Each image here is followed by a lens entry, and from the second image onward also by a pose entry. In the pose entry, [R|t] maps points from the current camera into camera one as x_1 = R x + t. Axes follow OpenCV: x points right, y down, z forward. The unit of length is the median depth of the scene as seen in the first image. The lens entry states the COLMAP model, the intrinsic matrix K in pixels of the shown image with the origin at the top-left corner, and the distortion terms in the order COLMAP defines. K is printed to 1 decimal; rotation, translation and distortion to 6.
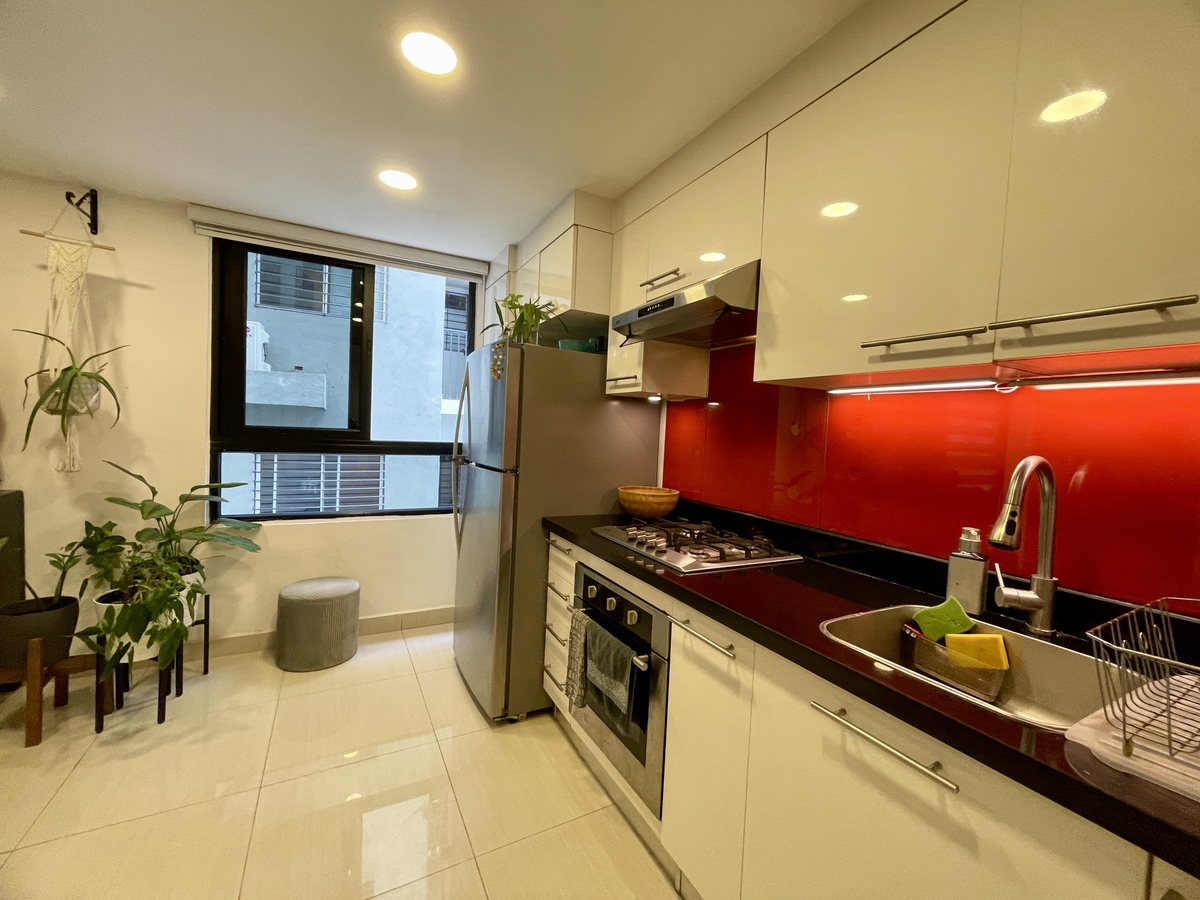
lens RADIAL K [[487.3, 0, 595.3], [0, 487.3, 448.4], [0, 0, 1]] dist [0.001313, -0.000227]
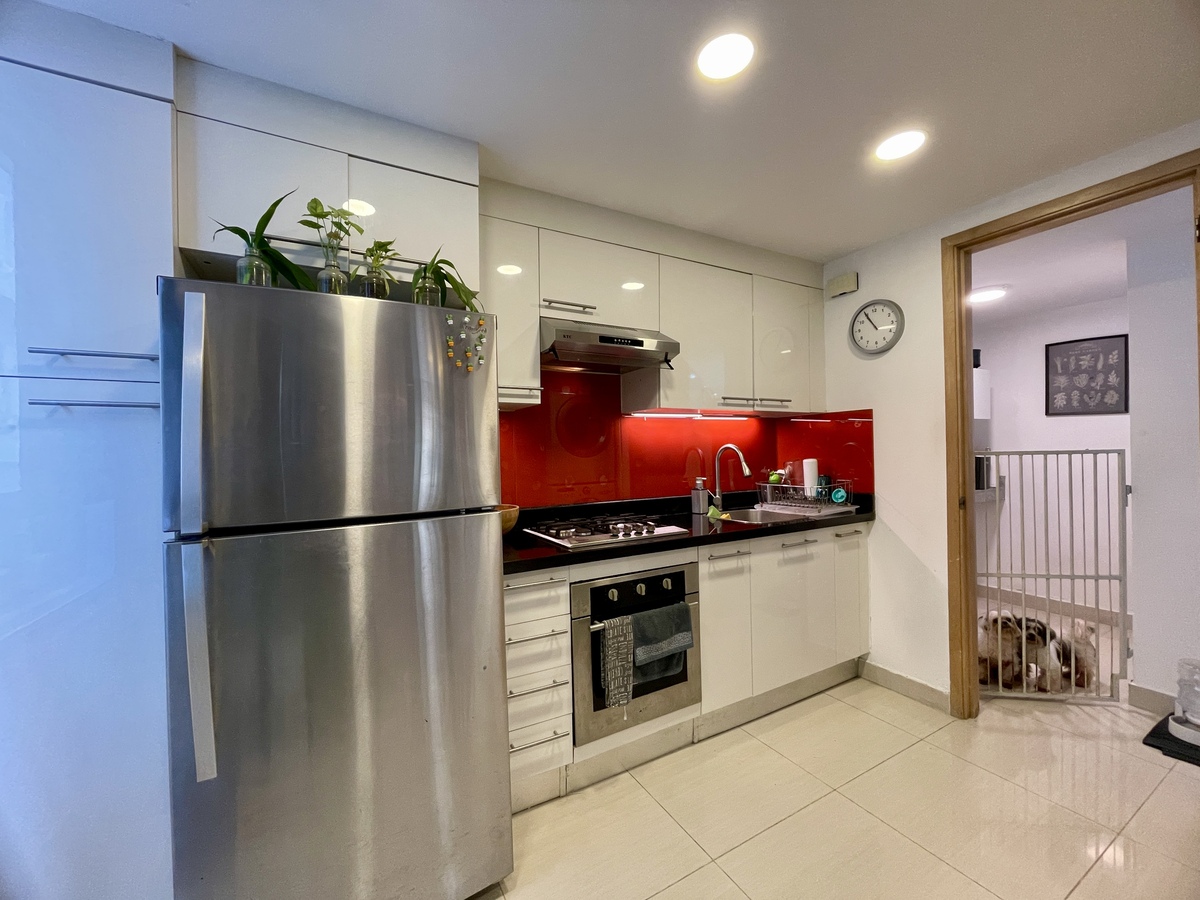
lens RADIAL K [[487.3, 0, 596.1], [0, 487.3, 449.4], [0, 0, 1]] dist [0.001313, -0.000227]
pose [[-0.021979, -0.044002, 0.998790, -1.506755], [0.057516, 0.997321, 0.045203, -0.102539], [-0.998103, 0.058440, -0.019389, 1.493238]]
